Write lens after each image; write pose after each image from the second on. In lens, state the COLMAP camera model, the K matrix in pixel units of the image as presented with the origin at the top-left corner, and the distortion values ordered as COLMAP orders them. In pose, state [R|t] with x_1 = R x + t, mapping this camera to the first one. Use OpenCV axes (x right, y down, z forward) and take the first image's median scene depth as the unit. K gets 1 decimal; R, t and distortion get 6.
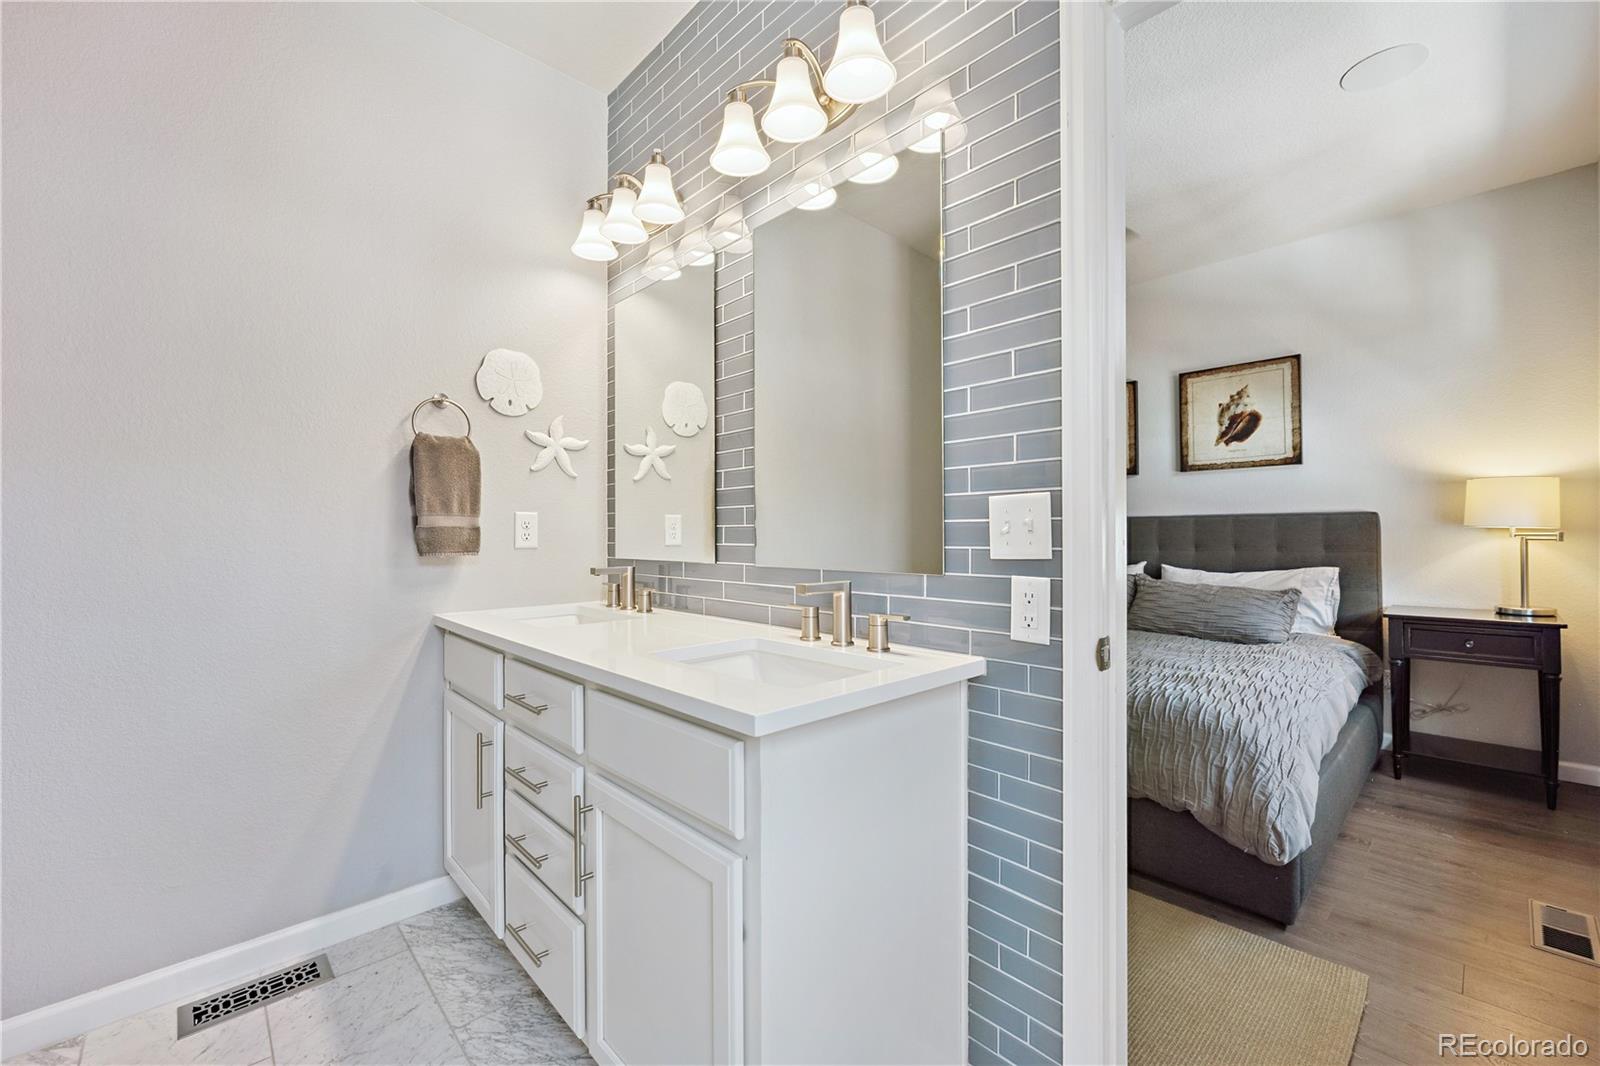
lens RADIAL K [[661.2, 0, 806.2], [0, 661.2, 538.4], [0, 0, 1]] dist [-0.001697, -0.000125]
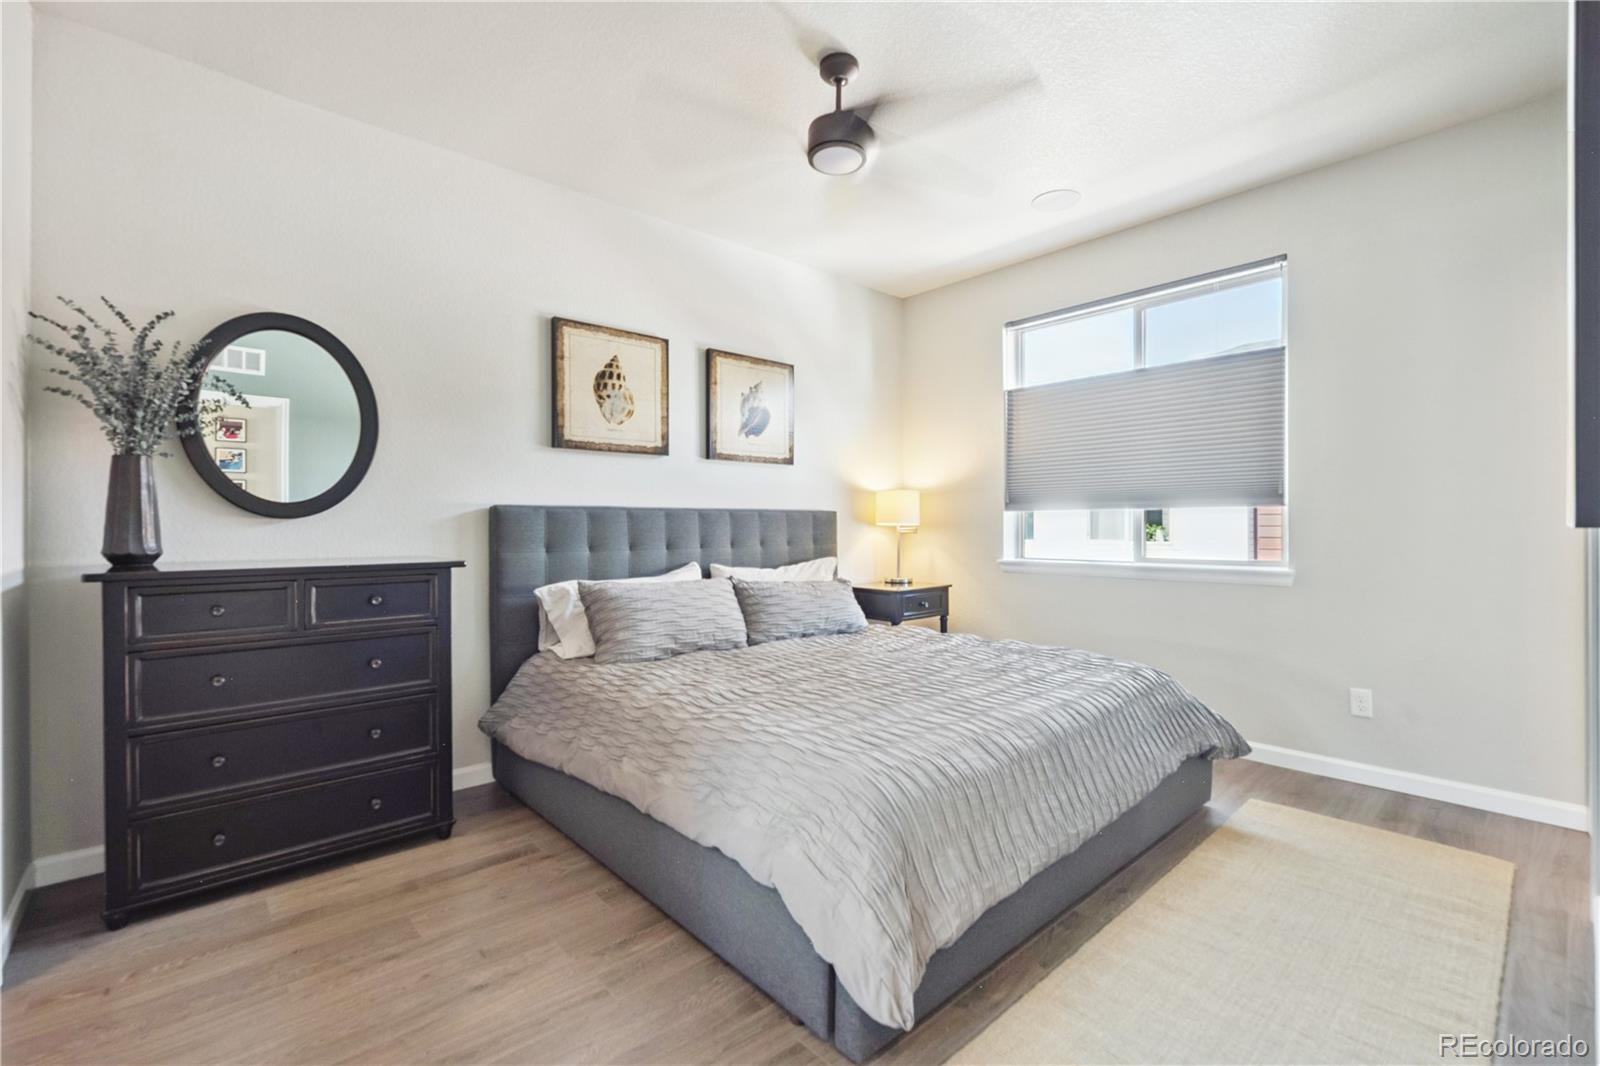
lens RADIAL K [[706.0, 0, 803.9], [0, 706.0, 526.6], [0, 0, 1]] dist [0.000272, 0.000030]
pose [[0.019388, -0.002357, 0.999809, -0.453644], [0.002109, 0.999995, 0.002317, -0.013778], [-0.999810, 0.002064, 0.019393, 1.019239]]
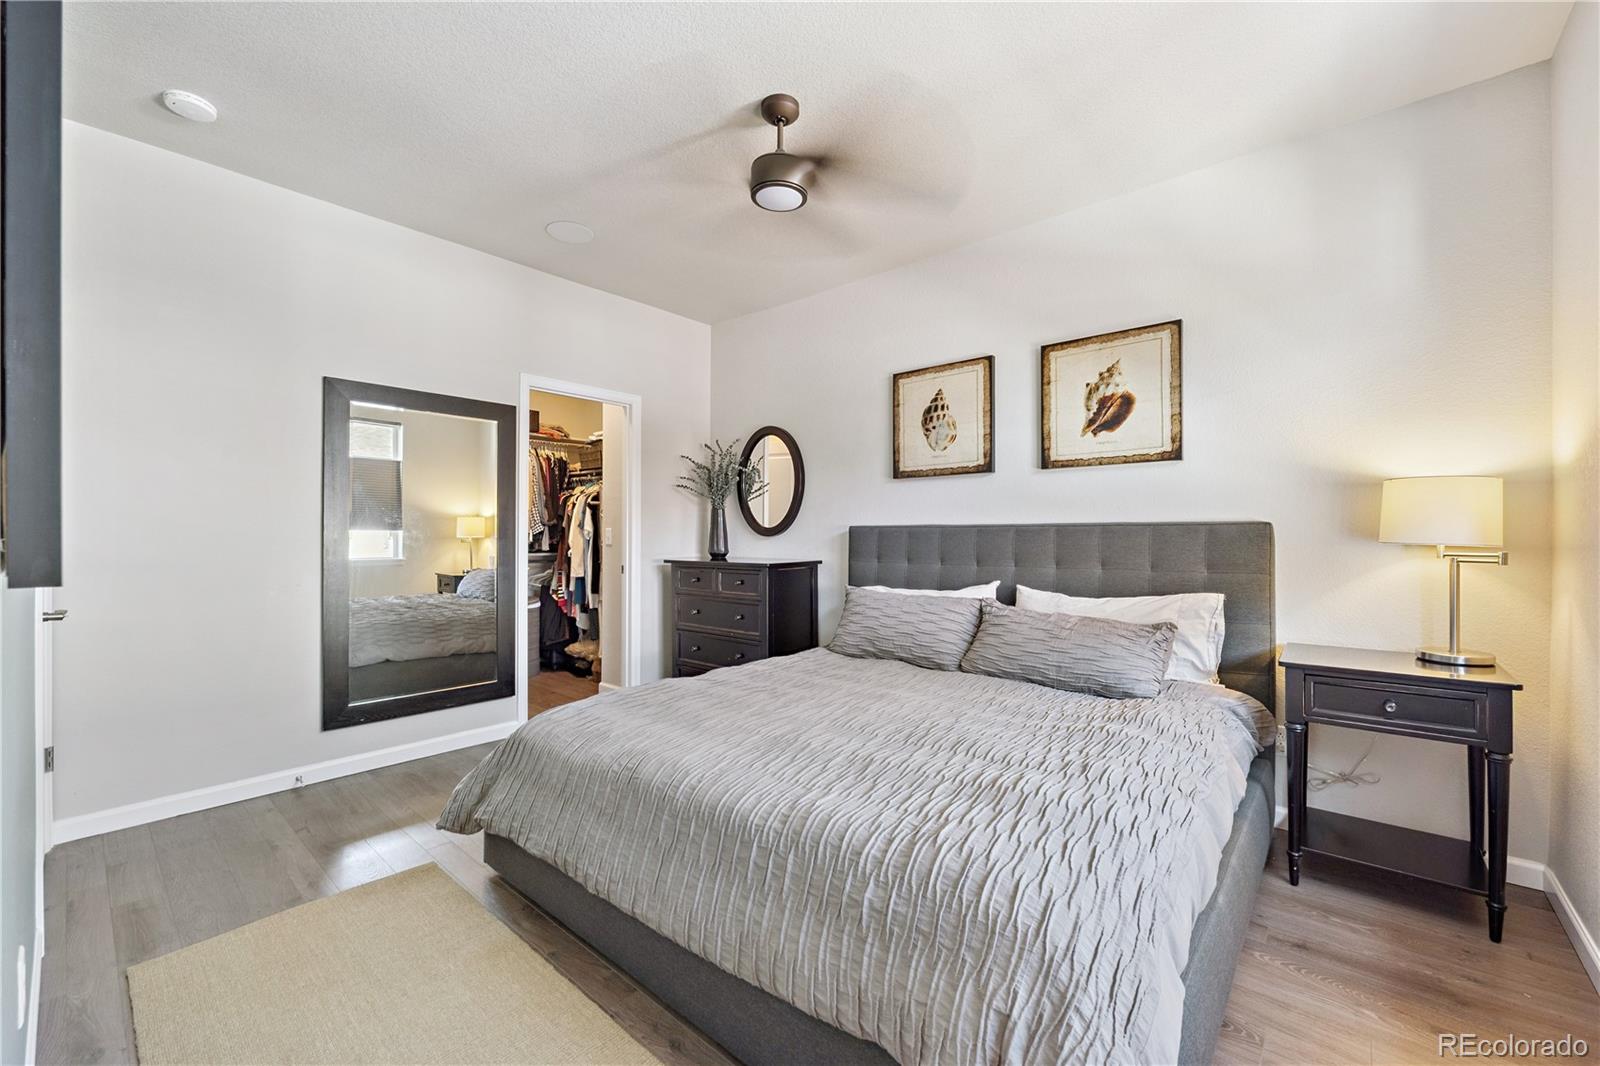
lens RADIAL K [[645.1, 0, 806.3], [0, 645.1, 545.7], [0, 0, 1]] dist [-0.002616, -0.000160]
pose [[0.994804, 0.007173, 0.101553, 0.244404], [-0.007893, 0.999947, 0.006683, -0.013157], [-0.101499, -0.007450, 0.994808, 0.301347]]
